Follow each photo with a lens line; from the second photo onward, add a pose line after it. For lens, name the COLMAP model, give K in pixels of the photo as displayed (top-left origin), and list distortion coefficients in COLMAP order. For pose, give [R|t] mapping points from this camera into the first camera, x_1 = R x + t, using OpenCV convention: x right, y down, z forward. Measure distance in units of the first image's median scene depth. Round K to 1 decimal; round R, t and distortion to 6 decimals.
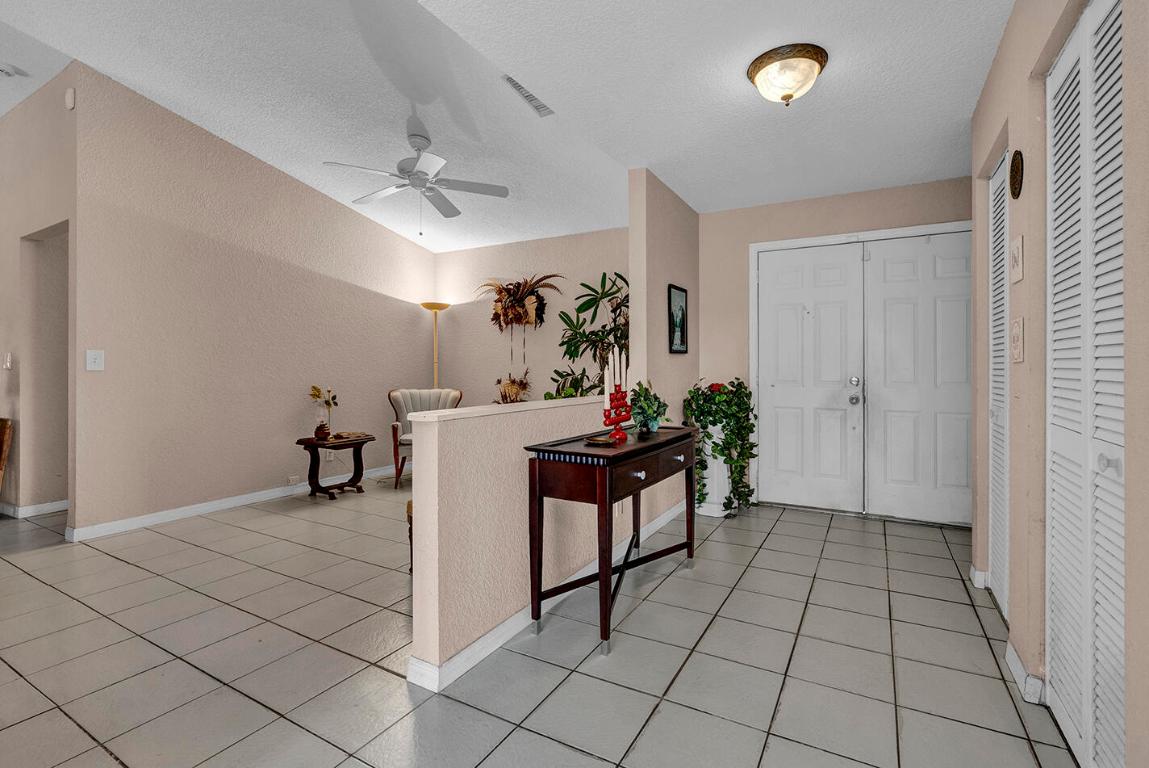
lens RADIAL K [[529.3, 0, 579.9], [0, 529.3, 366.3], [0, 0, 1]] dist [-0.008021, 0.002377]
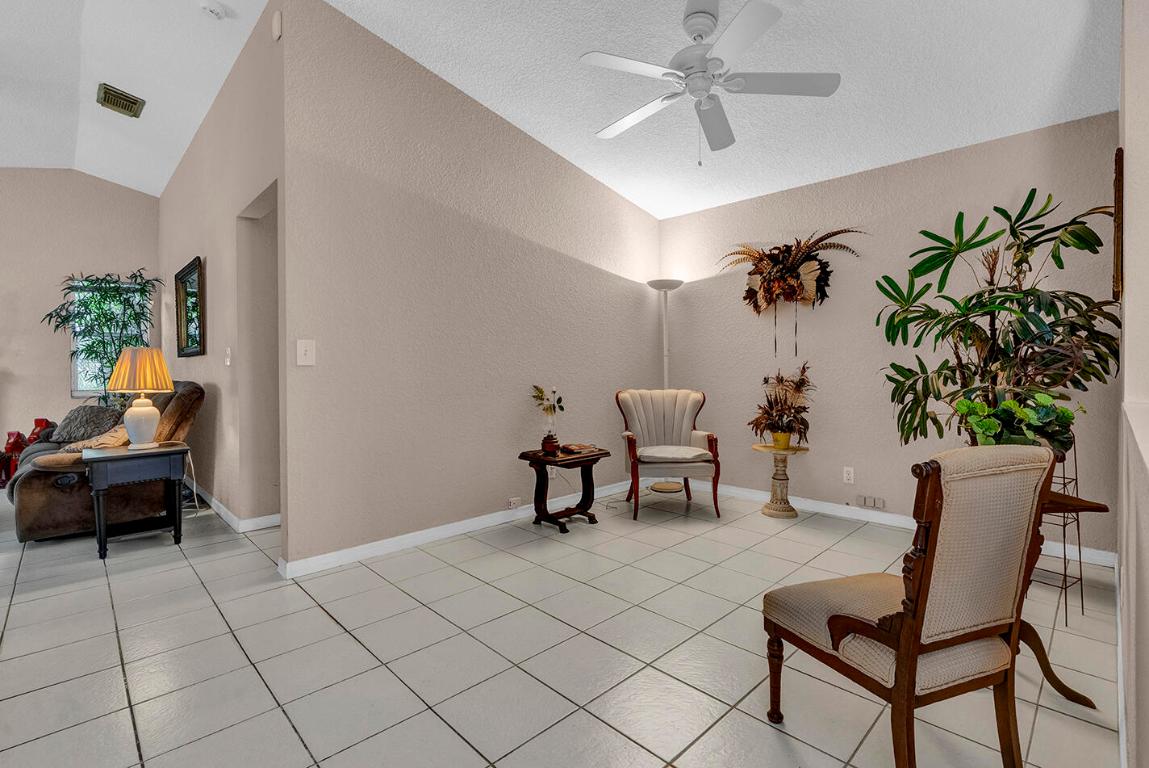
lens RADIAL K [[529.3, 0, 582.6], [0, 529.3, 372.5], [0, 0, 1]] dist [-0.008021, 0.002377]
pose [[0.961826, -0.000440, -0.273662, -0.214627], [0.004424, 0.999893, 0.013942, 0.007102], [0.273626, -0.014621, 0.961725, 0.247897]]
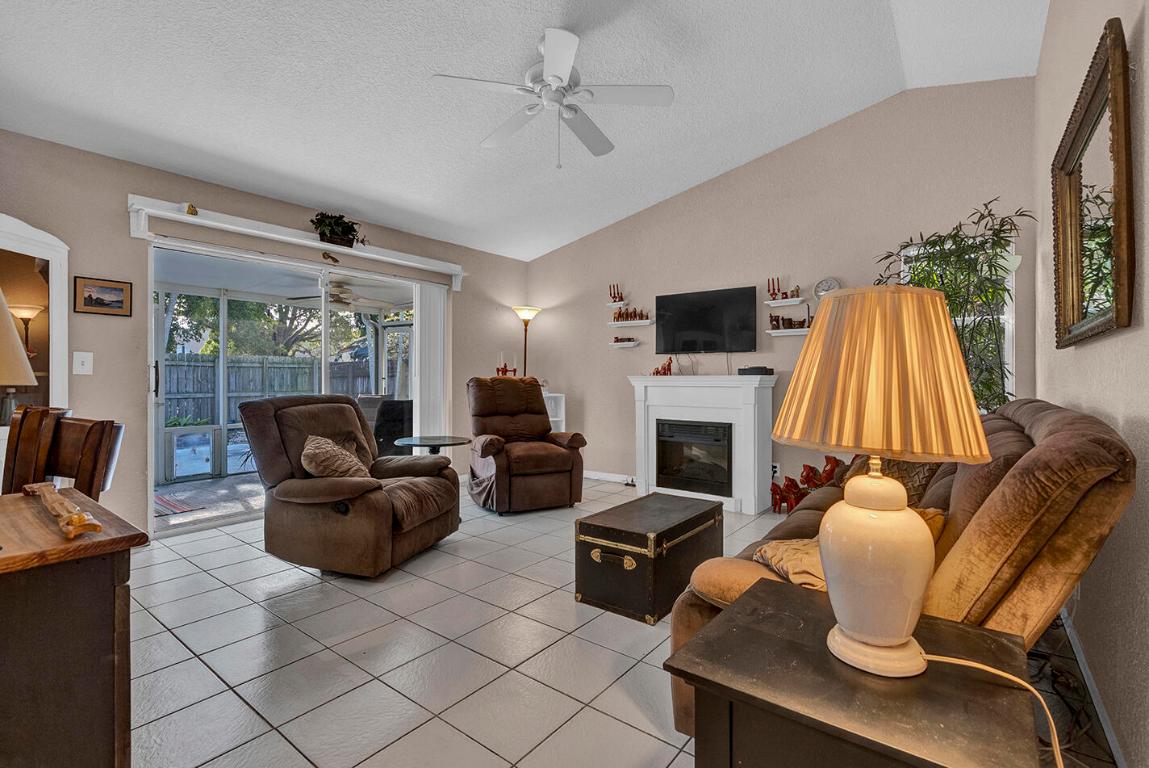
lens RADIAL K [[529.3, 0, 567.9], [0, 529.3, 376.5], [0, 0, 1]] dist [-0.008021, 0.002377]
pose [[-0.131443, 0.004398, -0.991314, -0.734066], [0.007136, 0.999968, 0.003490, 0.010183], [0.991298, -0.006615, -0.131470, 0.653351]]
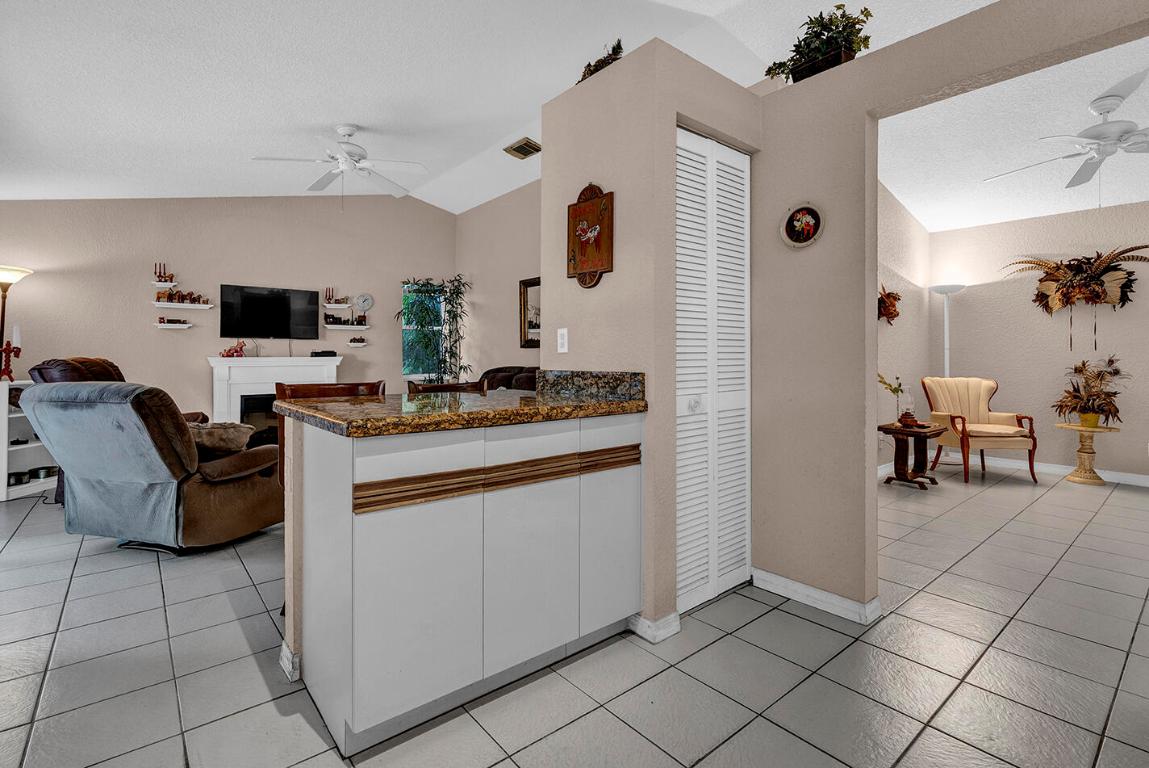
lens RADIAL K [[529.3, 0, 579.2], [0, 529.3, 357.4], [0, 0, 1]] dist [-0.008021, 0.002377]
pose [[0.932679, 0.004584, -0.360678, -0.663317], [-0.003064, 0.999984, 0.004787, 0.005816], [0.360694, -0.003360, 0.932678, -0.125752]]
